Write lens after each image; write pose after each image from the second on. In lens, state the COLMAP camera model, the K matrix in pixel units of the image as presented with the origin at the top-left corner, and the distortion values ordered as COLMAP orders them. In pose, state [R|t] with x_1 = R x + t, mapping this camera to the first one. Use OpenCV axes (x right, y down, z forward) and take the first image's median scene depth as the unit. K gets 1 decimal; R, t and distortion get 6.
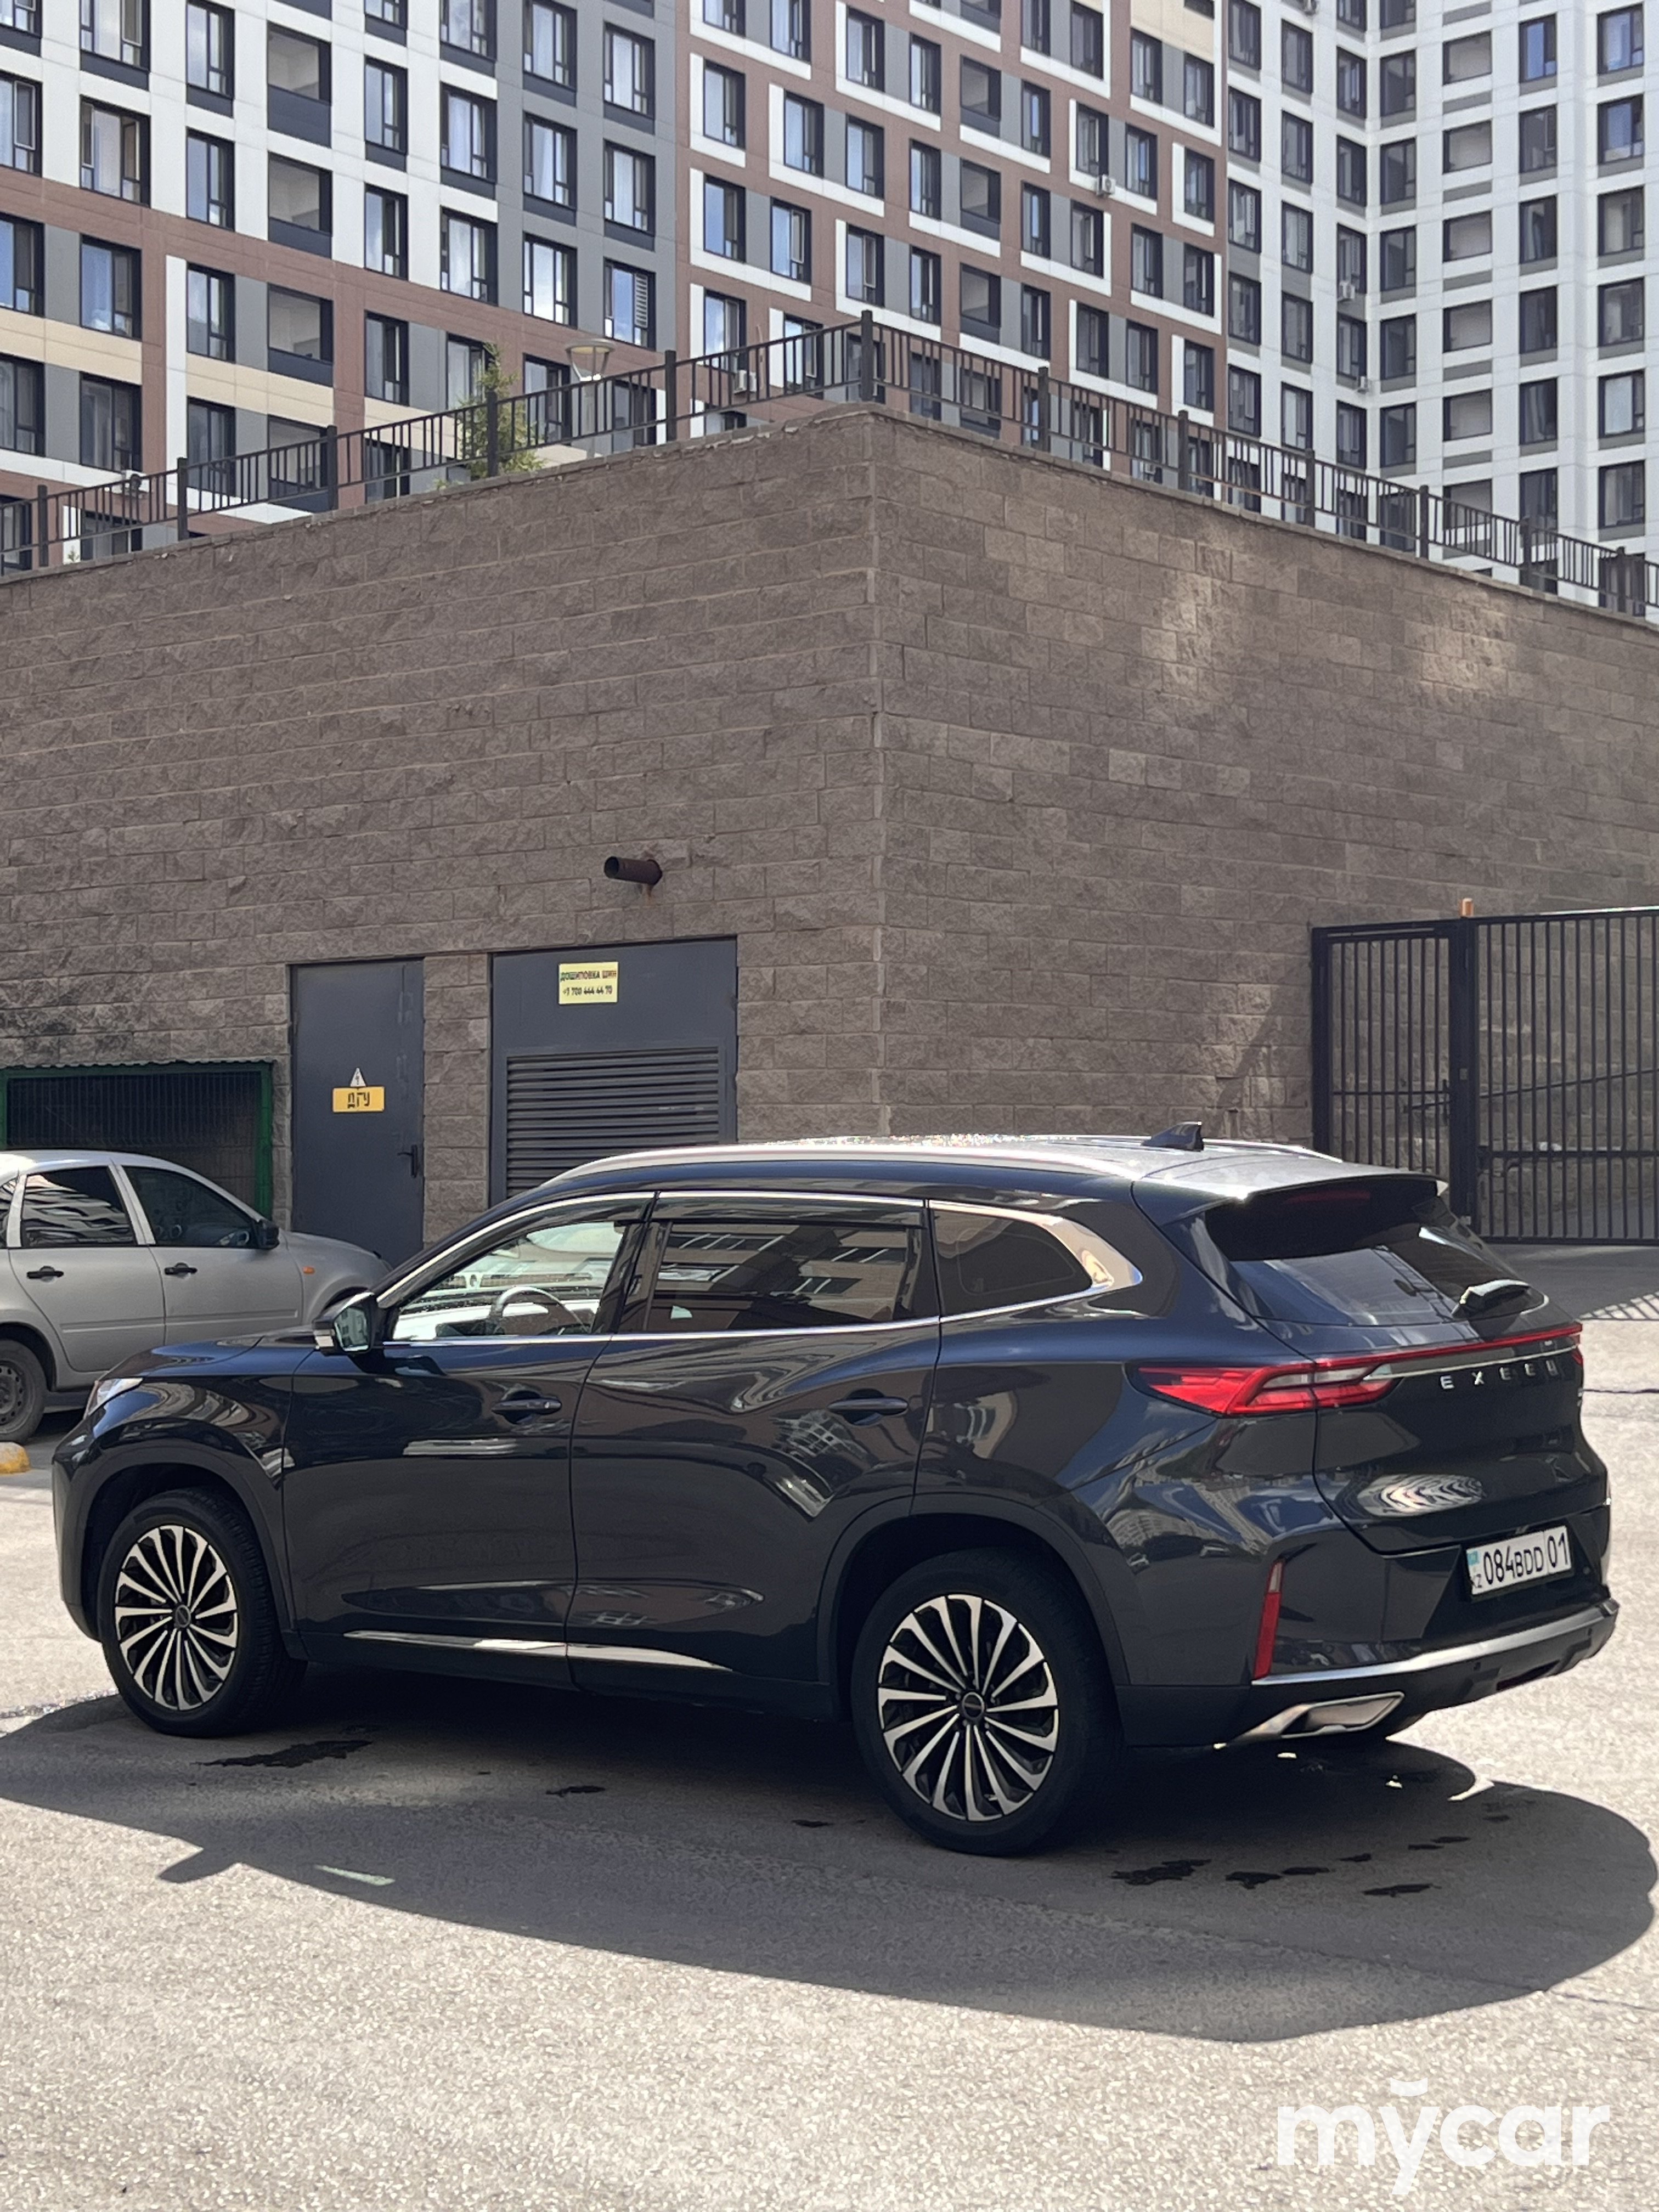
lens RADIAL K [[3503.2, 0, 829.5], [0, 3503.2, 1106.0], [0, 0, 1]] dist [0.236401, -0.931909]
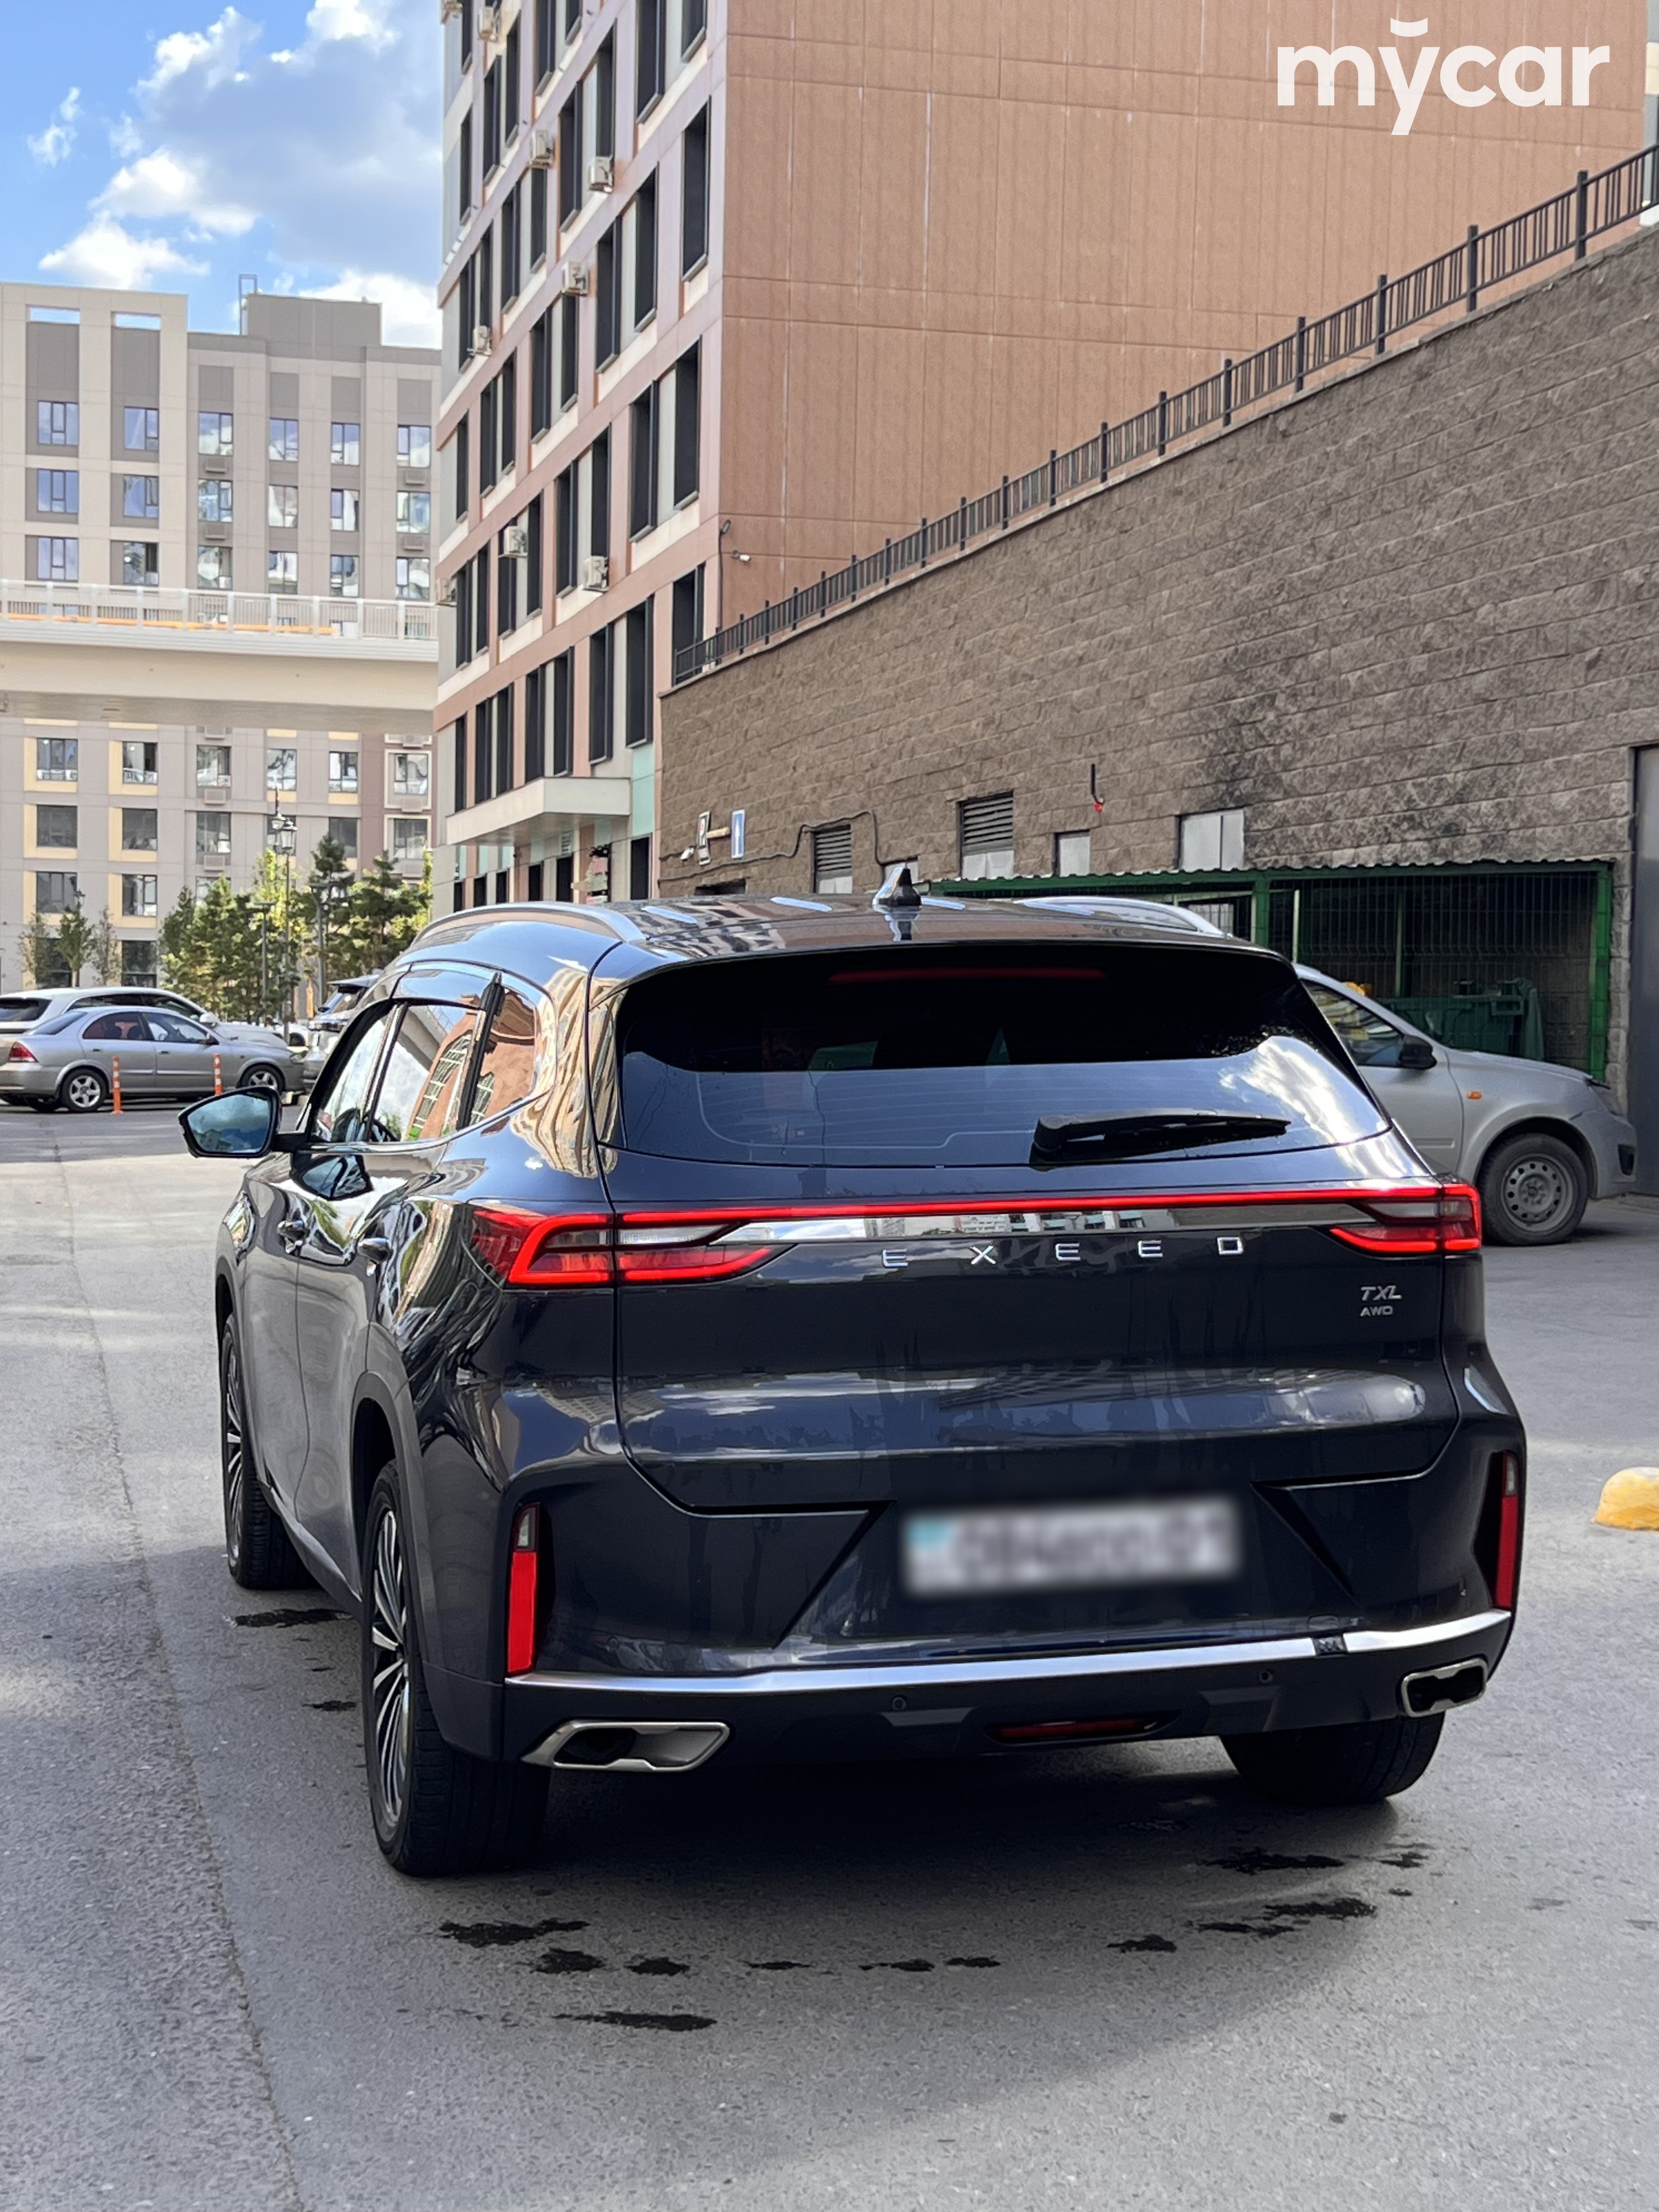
lens RADIAL K [[3433.7, 0, 828.1], [0, 3433.7, 1163.1], [0, 0, 1]] dist [0.223655, -0.714751]
pose [[0.794067, 0.043767, -0.606253, 0.208216], [-0.005957, 0.997917, 0.064239, 0.008128], [0.607801, -0.047399, 0.792673, 0.191570]]
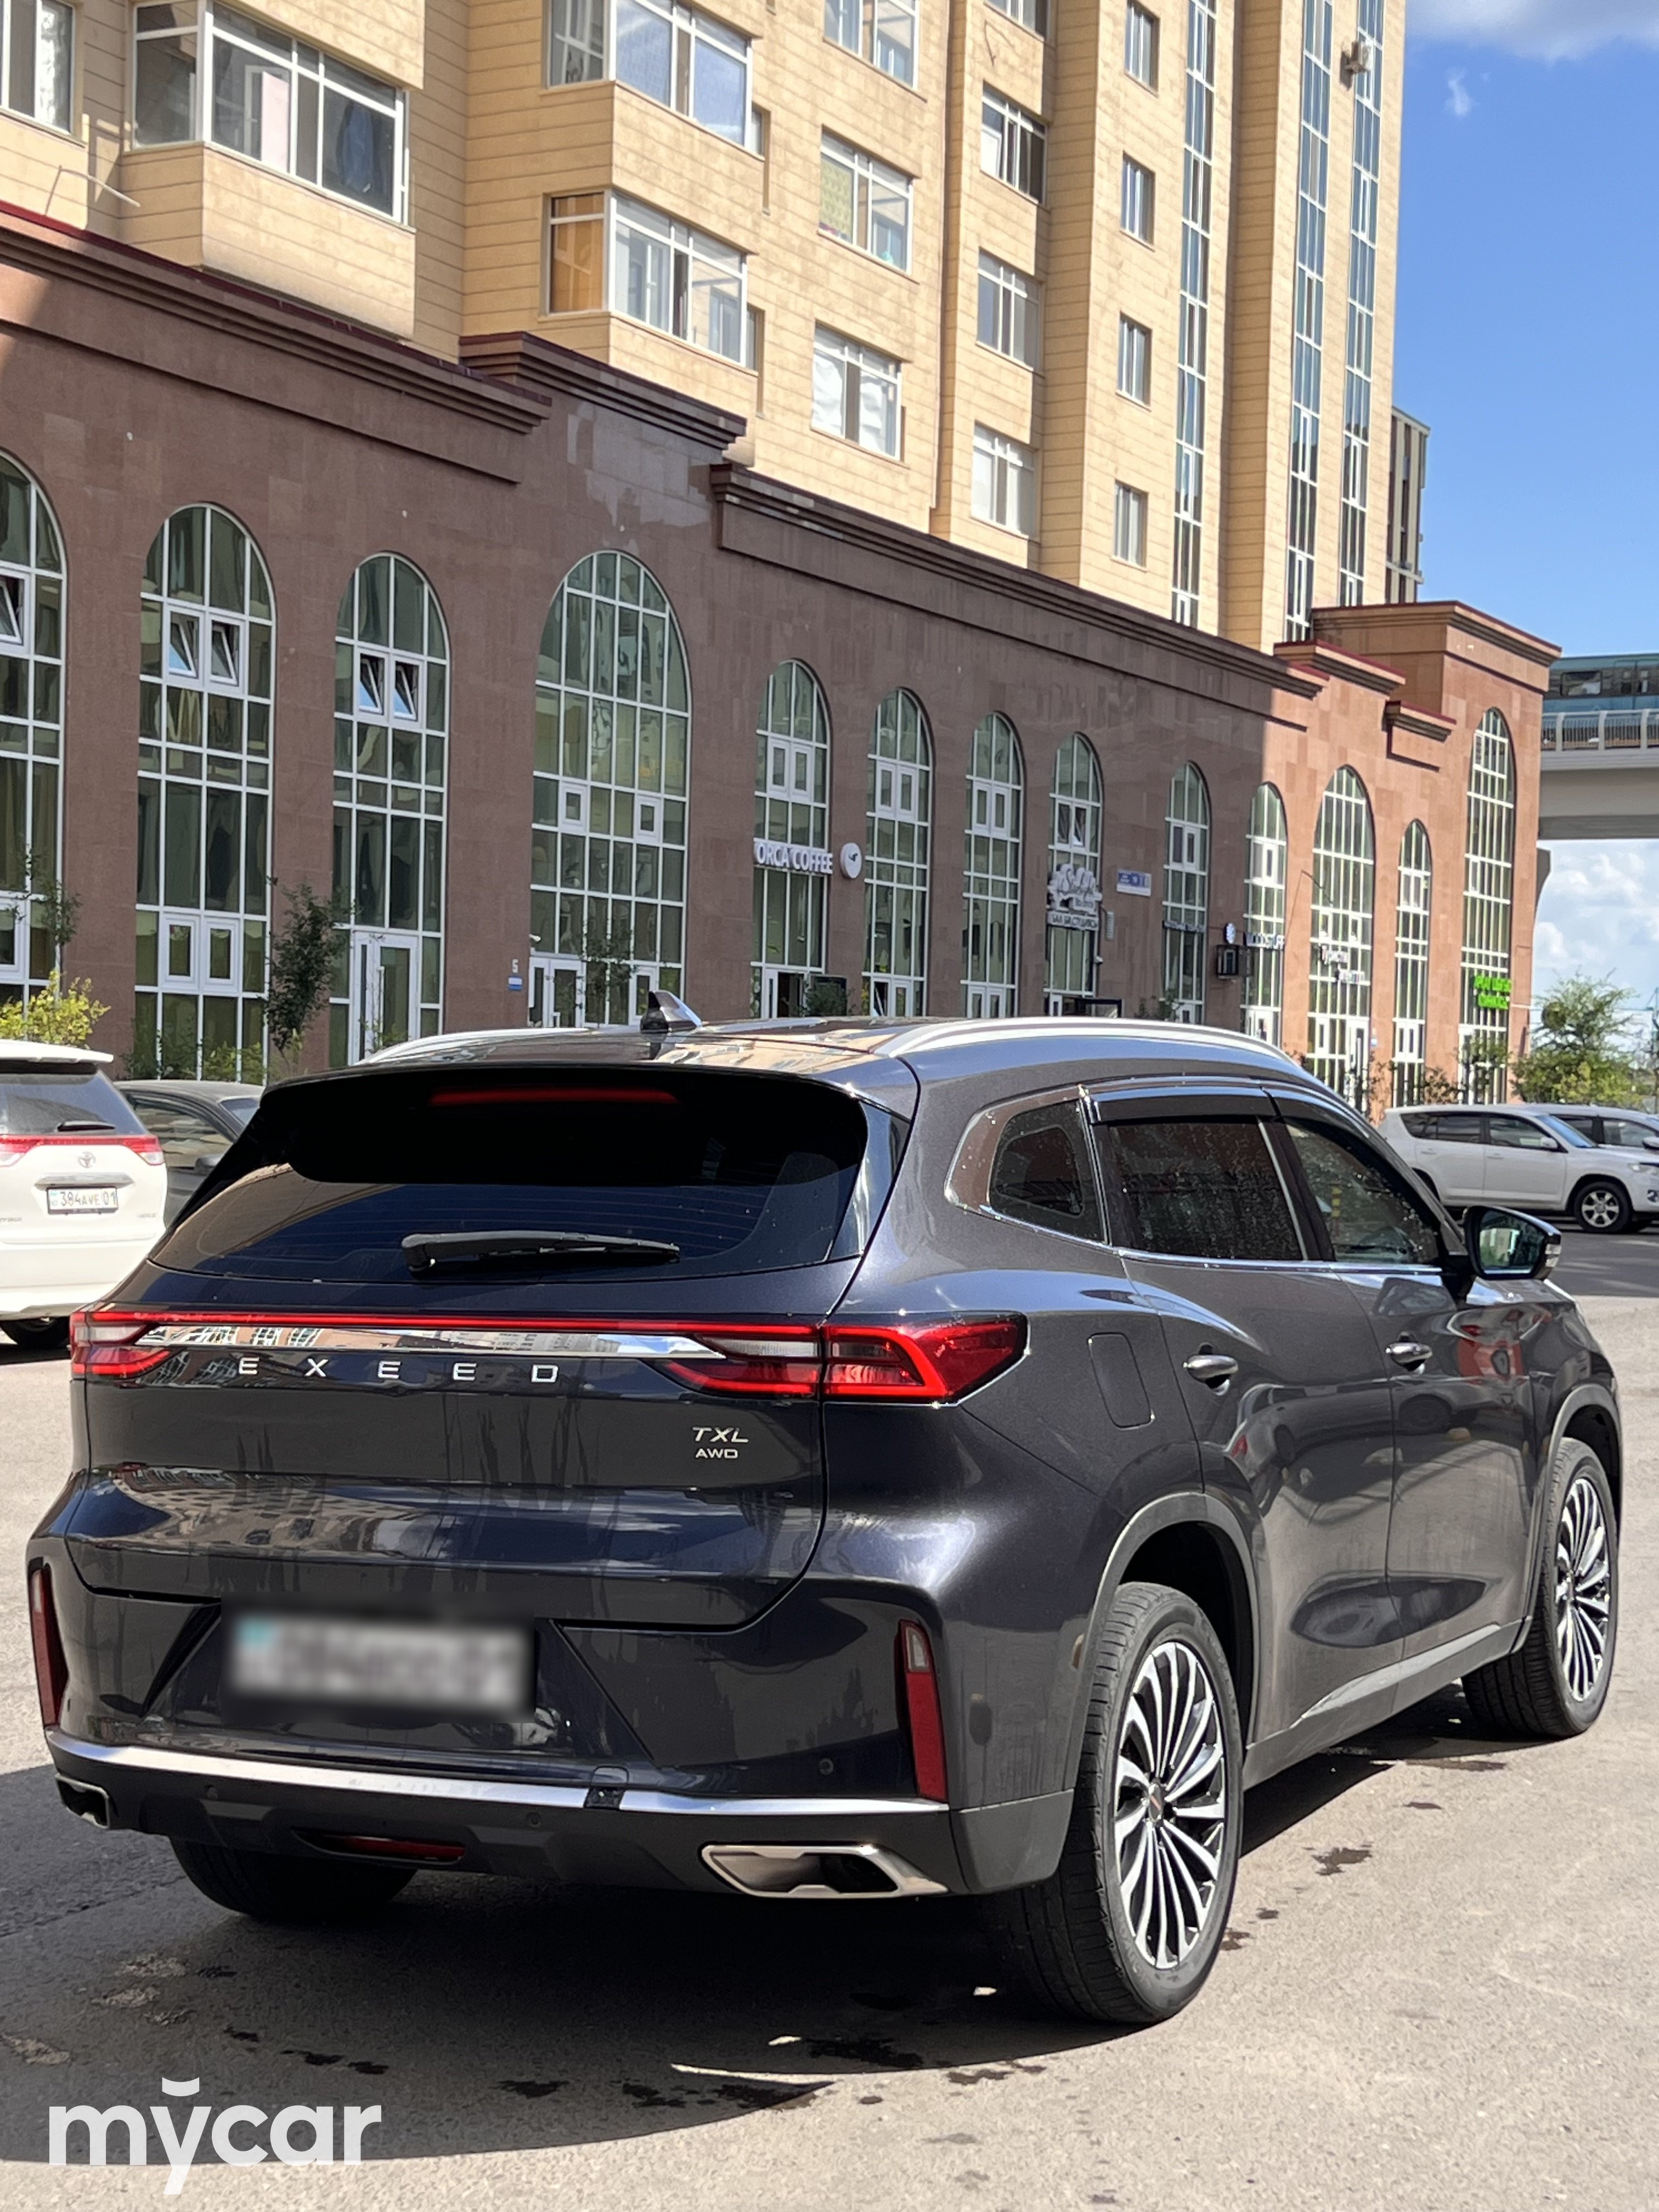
lens RADIAL K [[3503.2, 0, 829.5], [0, 3503.2, 1106.0], [0, 0, 1]] dist [0.236401, -0.931909]
pose [[0.163244, 0.016804, -0.986443, 0.327893], [0.001003, 0.999852, 0.017198, 0.006663], [0.986585, -0.003797, 0.163202, 0.383199]]
